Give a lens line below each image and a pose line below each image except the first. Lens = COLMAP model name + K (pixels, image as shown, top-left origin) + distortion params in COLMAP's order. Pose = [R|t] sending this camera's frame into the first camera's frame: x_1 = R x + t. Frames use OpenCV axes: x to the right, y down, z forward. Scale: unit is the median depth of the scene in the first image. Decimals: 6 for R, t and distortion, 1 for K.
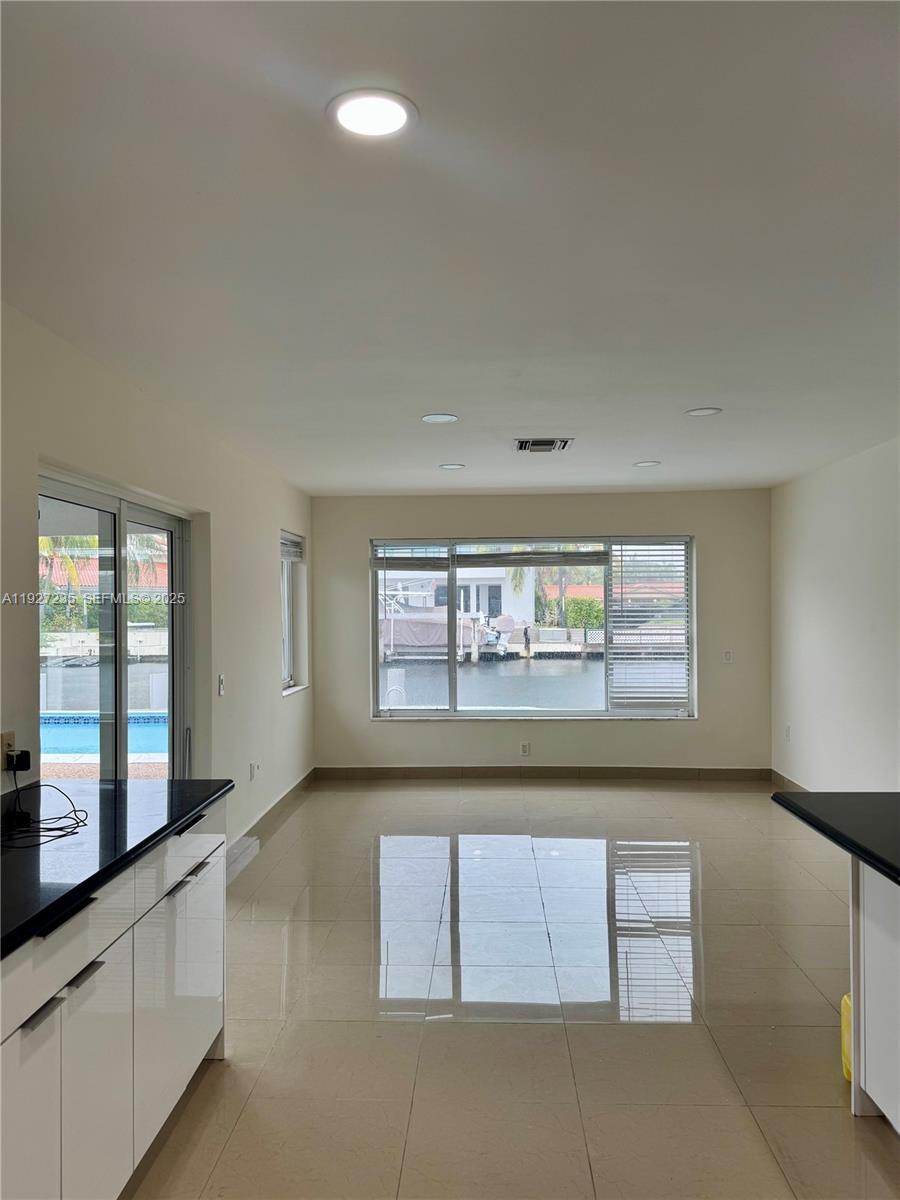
lens RADIAL K [[882.8, 0, 447.3], [0, 882.8, 599.8], [0, 0, 1]] dist [0.081136, -0.083830]
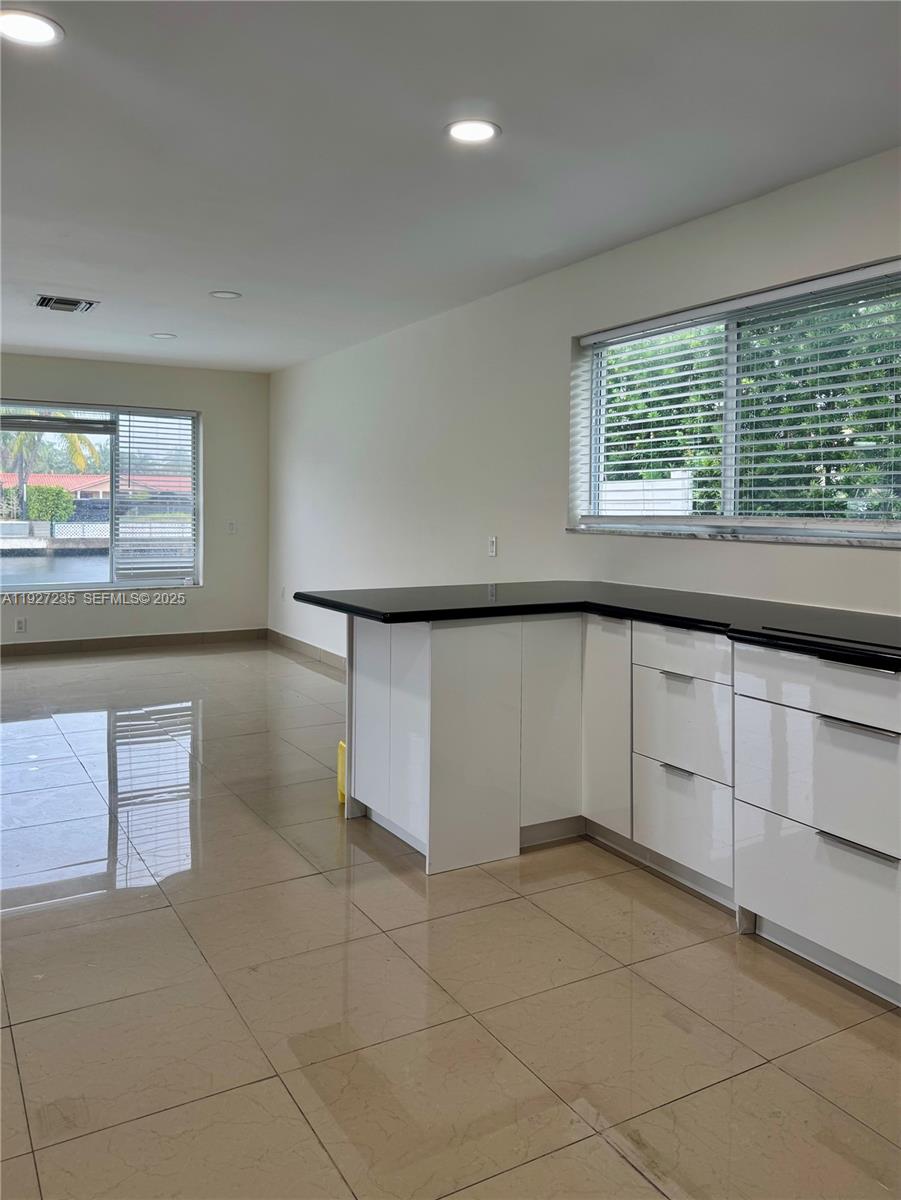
lens RADIAL K [[964.5, 0, 506.2], [0, 964.5, 512.3], [0, 0, 1]] dist [0.005456, -0.001914]
pose [[0.818863, 0.009080, 0.573917, -0.077958], [-0.015772, 0.999853, 0.006685, 0.032849], [-0.573773, -0.014526, 0.818886, -0.134041]]
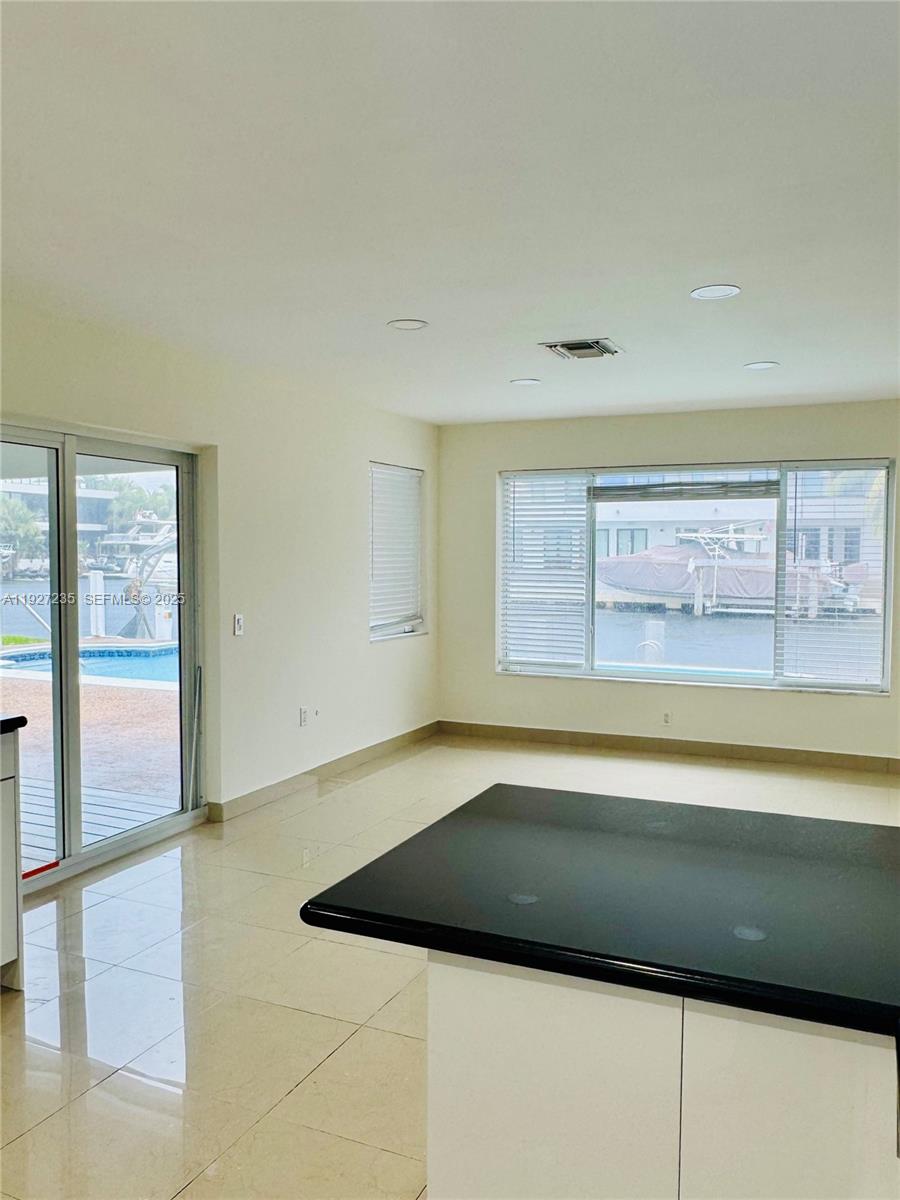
lens RADIAL K [[969.8, 0, 478.0], [0, 969.8, 617.9], [0, 0, 1]] dist [-0.004592, -0.002222]
pose [[0.926167, 0.035322, -0.375457, 0.257786], [-0.006799, 0.997006, 0.077025, 0.003503], [0.377053, -0.068786, 0.923634, 0.081994]]
